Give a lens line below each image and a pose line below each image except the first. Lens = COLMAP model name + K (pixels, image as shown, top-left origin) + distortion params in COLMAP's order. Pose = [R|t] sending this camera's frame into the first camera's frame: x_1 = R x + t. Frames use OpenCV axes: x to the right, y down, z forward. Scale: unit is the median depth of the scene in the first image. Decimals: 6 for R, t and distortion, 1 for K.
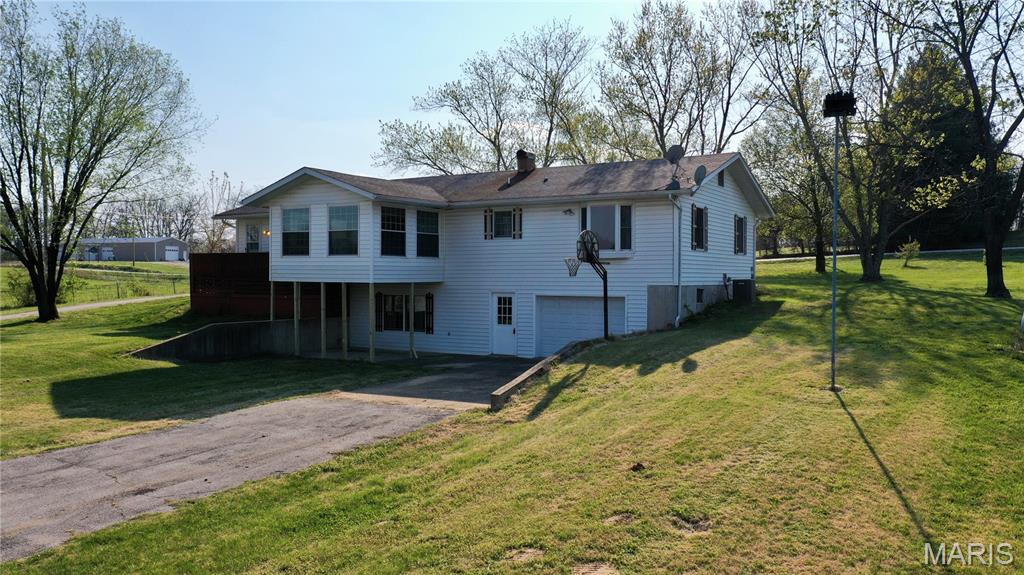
lens RADIAL K [[819.2, 0, 512.0], [0, 819.2, 287.5], [0, 0, 1]] dist [-0.003327, 0.001465]
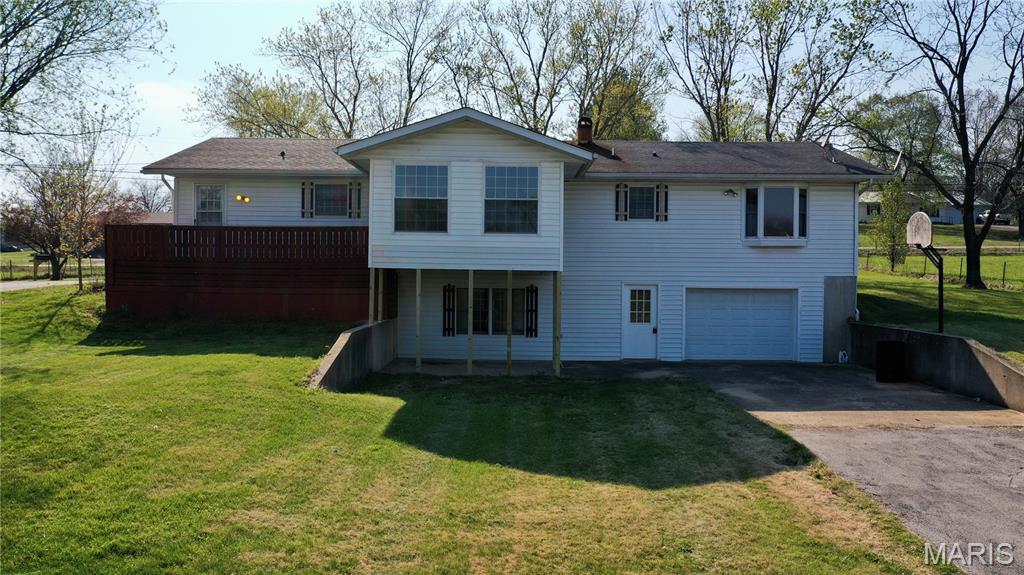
lens RADIAL K [[819.2, 0, 512.0], [0, 819.2, 287.5], [0, 0, 1]] dist [-0.003327, 0.001465]
pose [[0.863451, -0.000961, 0.504431, -0.547015], [-0.002836, 0.999973, 0.006759, 0.003981], [-0.504424, -0.007267, 0.863425, 0.344511]]
